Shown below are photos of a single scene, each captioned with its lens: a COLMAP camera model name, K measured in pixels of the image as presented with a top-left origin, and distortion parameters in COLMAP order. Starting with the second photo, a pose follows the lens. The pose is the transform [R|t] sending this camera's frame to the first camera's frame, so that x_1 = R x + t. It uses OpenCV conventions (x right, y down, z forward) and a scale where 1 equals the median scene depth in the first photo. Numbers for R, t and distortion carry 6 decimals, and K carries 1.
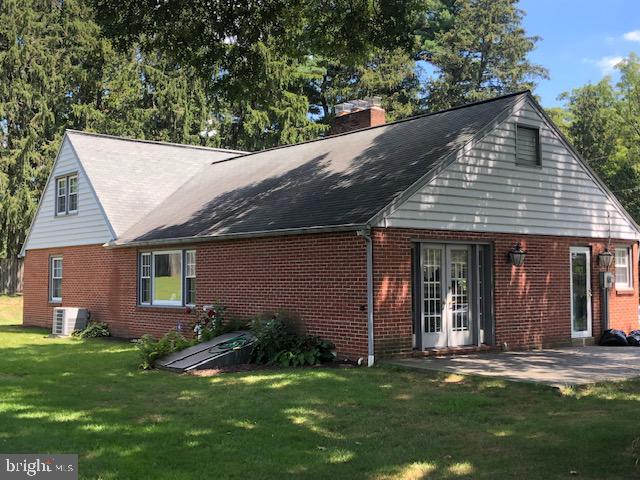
lens RADIAL K [[825.6, 0, 320.6], [0, 825.6, 239.9], [0, 0, 1]] dist [0.086665, 0.000000]
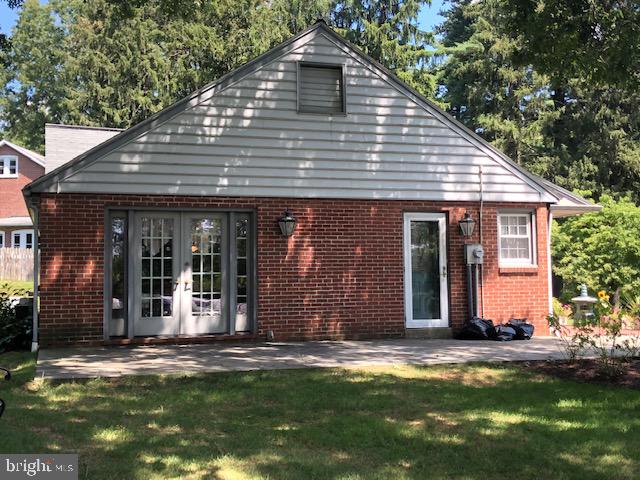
lens RADIAL K [[825.6, 0, 316.0], [0, 825.6, 239.0], [0, 0, 1]] dist [0.086665, 0.000000]
pose [[0.924358, -0.031074, -0.380258, 0.557918], [0.028800, 0.999517, -0.011671, 0.042769], [0.380437, -0.000164, 0.924807, 0.258977]]
